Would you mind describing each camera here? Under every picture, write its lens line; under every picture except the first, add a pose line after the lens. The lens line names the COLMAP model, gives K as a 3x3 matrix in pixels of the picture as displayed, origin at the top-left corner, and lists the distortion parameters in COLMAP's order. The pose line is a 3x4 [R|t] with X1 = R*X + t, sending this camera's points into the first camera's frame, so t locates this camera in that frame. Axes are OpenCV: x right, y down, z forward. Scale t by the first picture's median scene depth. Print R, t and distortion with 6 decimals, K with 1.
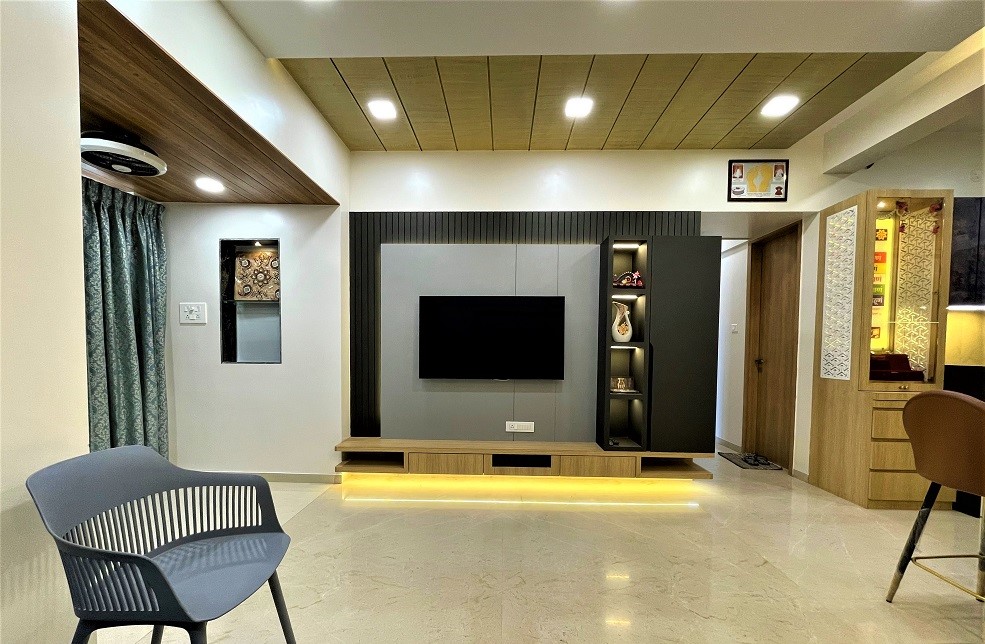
lens RADIAL K [[405.8, 0, 494.0], [0, 405.8, 367.8], [0, 0, 1]] dist [0.000625, 0.000078]
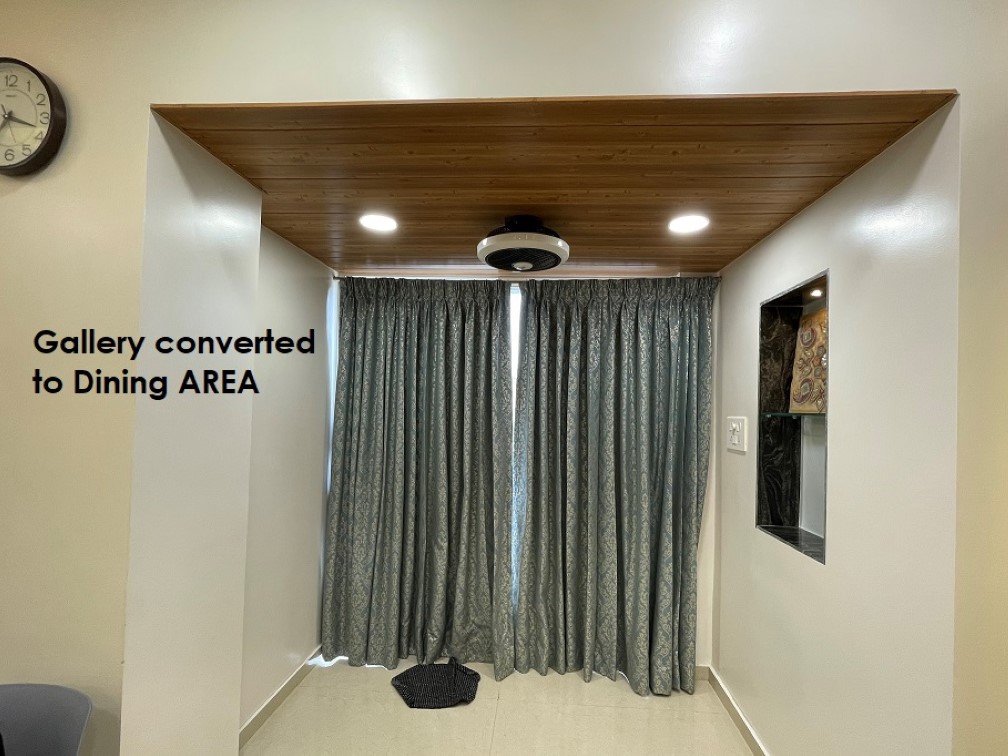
lens RADIAL K [[449.1, 0, 517.1], [0, 449.1, 399.3], [0, 0, 1]] dist [-0.002334, -0.000413]
pose [[-0.040915, -0.028690, -0.998751, -0.050341], [-0.074602, 0.996885, -0.025581, -0.145217], [0.996374, 0.073462, -0.042927, 0.699174]]
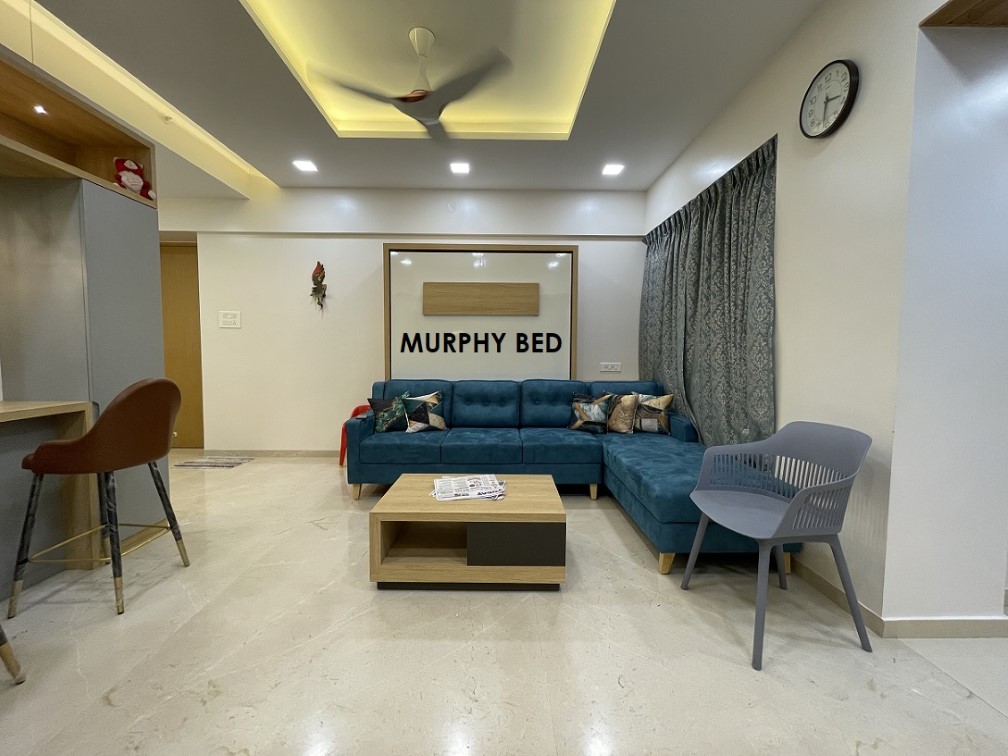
lens RADIAL K [[408.1, 0, 504.1], [0, 408.1, 374.2], [0, 0, 1]] dist [-0.001030, 0.000192]
pose [[-0.999191, -0.013063, -0.038027, 0.066288], [-0.016798, 0.994882, 0.099633, -0.029545], [0.036531, 0.100191, -0.994297, 0.829629]]
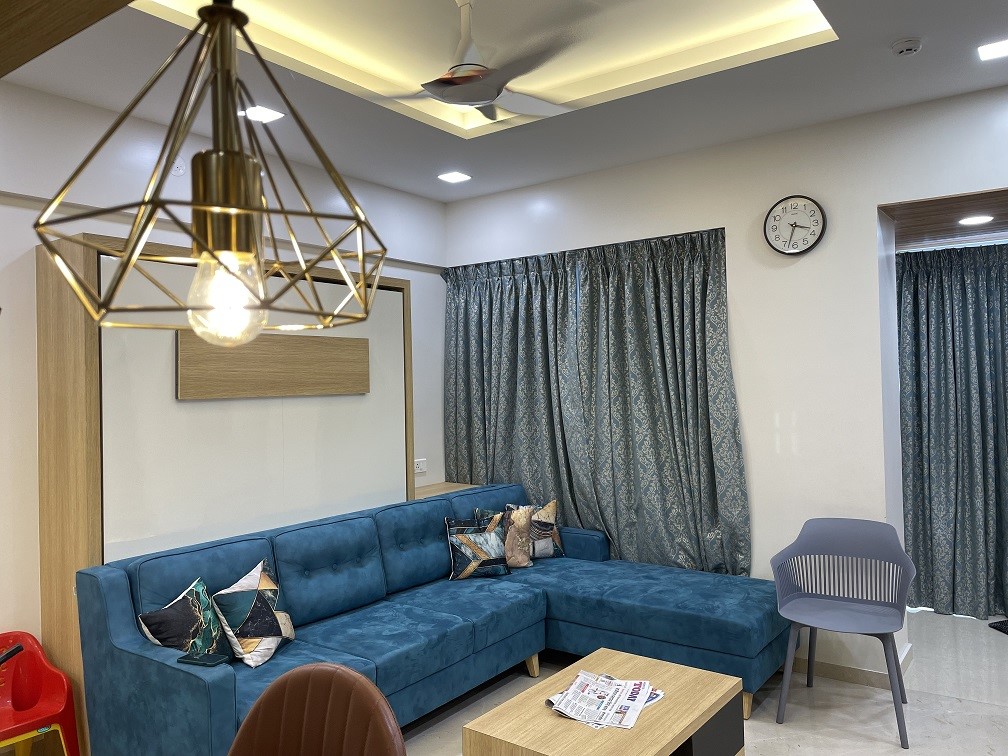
lens RADIAL K [[762.1, 0, 495.6], [0, 762.1, 368.4], [0, 0, 1]] dist [0.078769, -0.106557]
pose [[-0.576753, -0.010634, -0.816850, 0.818619], [-0.018393, 0.999831, -0.000030, -0.125990], [0.816712, 0.015007, -0.576851, 0.565889]]
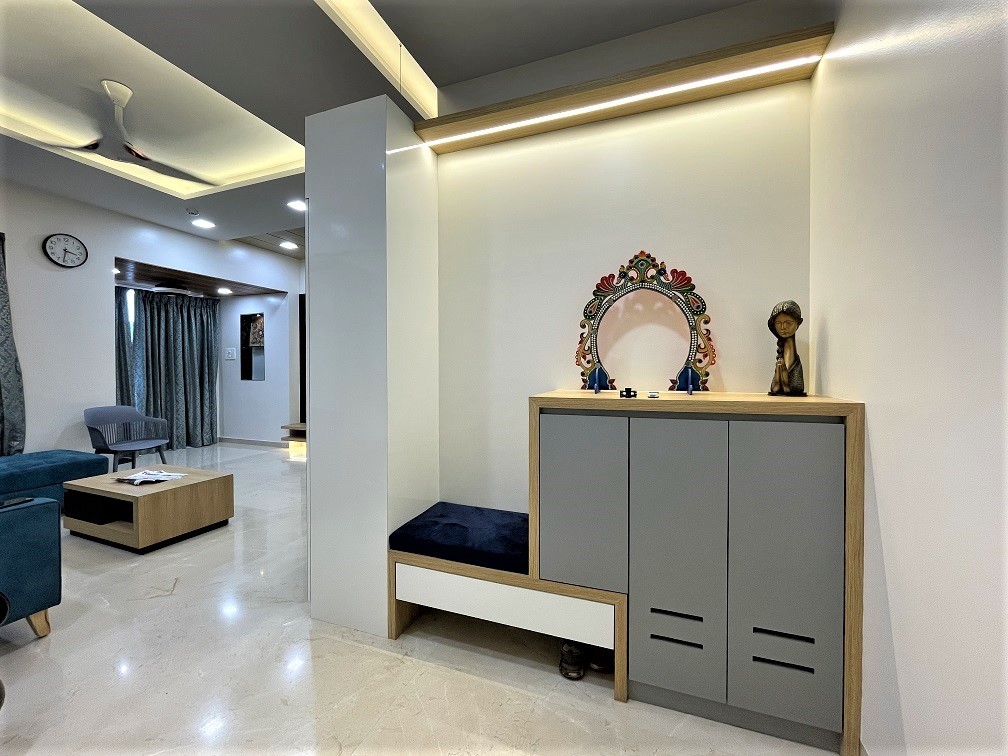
lens RADIAL K [[414.1, 0, 504.0], [0, 414.1, 378.0], [0, 0, 1]] dist [0.000374, -0.000002]
pose [[0.943186, -0.002612, -0.332256, 1.110068], [-0.006012, 0.999671, -0.024926, 0.018046], [0.332211, 0.025507, 0.942860, -0.395134]]
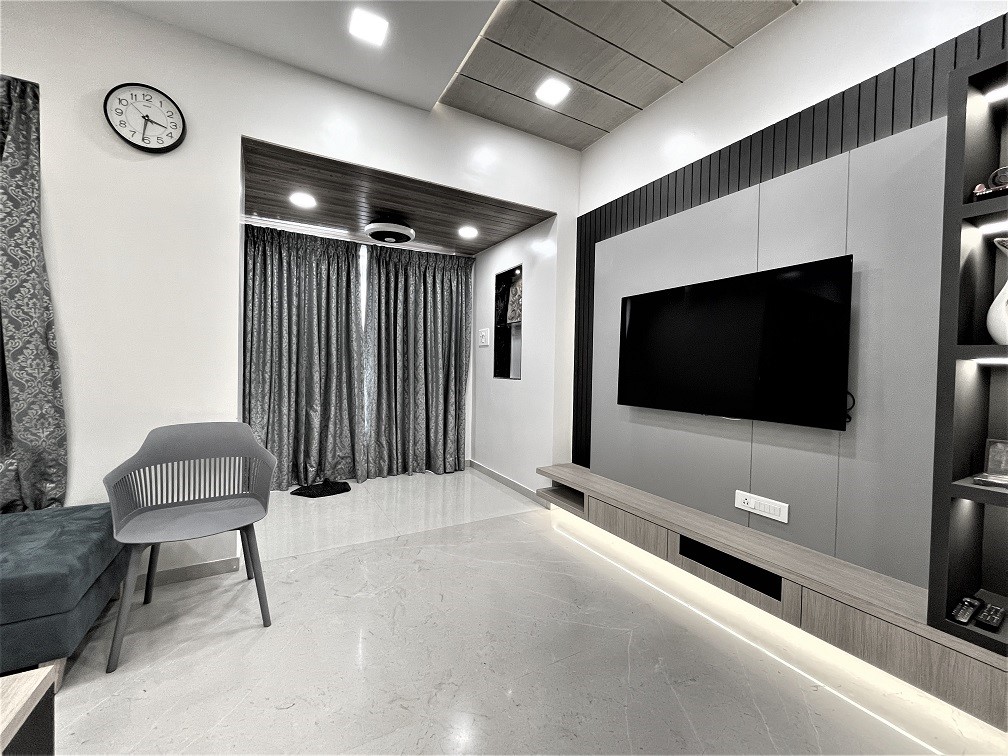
lens RADIAL K [[408.1, 0, 504.1], [0, 408.1, 374.2], [0, 0, 1]] dist [-0.001030, 0.000192]
pose [[0.514045, 0.015589, -0.857621, 0.371402], [-0.052782, 0.998515, -0.013487, -0.008285], [0.856138, 0.052200, 0.514105, 0.415737]]
